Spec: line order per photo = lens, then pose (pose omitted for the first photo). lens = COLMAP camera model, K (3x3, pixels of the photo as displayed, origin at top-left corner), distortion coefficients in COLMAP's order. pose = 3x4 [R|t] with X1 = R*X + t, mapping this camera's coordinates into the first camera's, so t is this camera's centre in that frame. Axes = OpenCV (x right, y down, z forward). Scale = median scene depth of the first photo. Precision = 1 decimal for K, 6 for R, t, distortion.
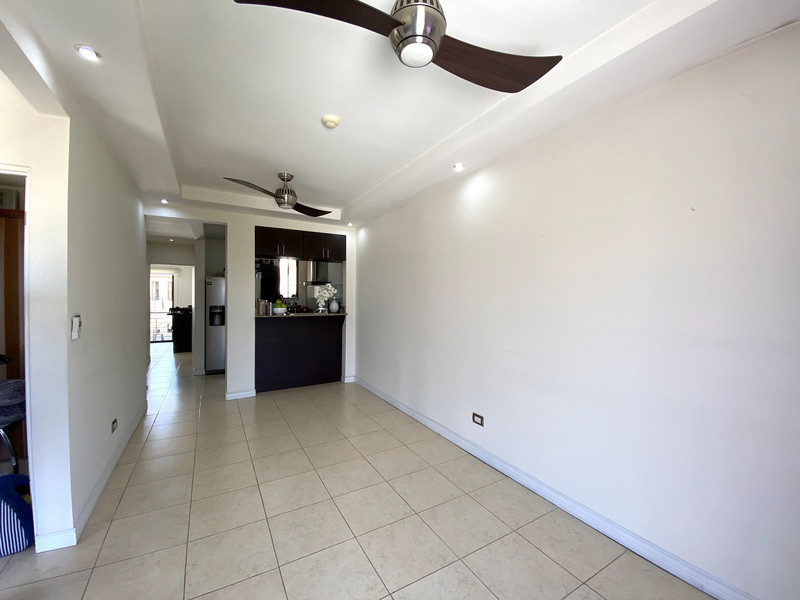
lens RADIAL K [[322.0, 0, 400.0], [0, 322.0, 300.0], [0, 0, 1]] dist [0.008282, -0.000744]
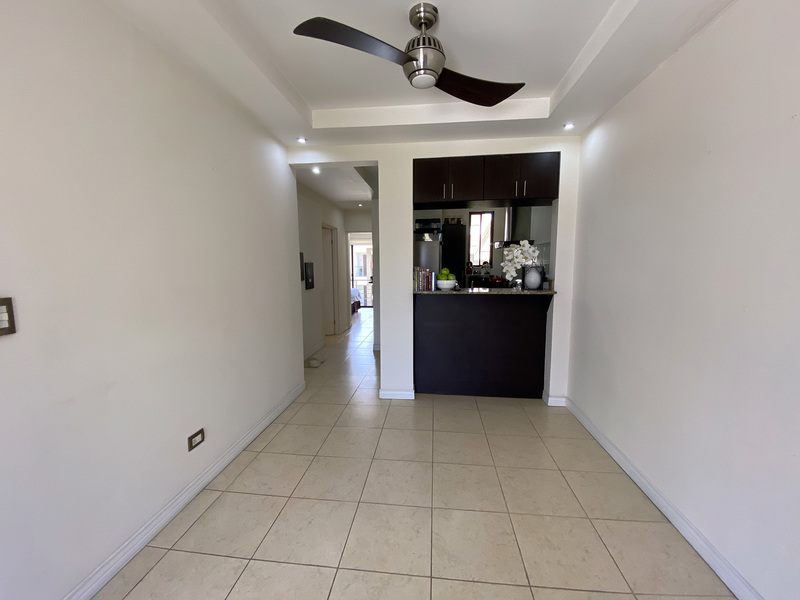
lens RADIAL K [[322.0, 0, 400.0], [0, 322.0, 300.0], [0, 0, 1]] dist [0.008282, -0.000744]
pose [[0.802711, 0.054431, -0.593879, -0.045622], [0.004193, 0.995286, 0.096889, 0.000292], [0.596354, -0.080264, 0.798699, 0.374757]]
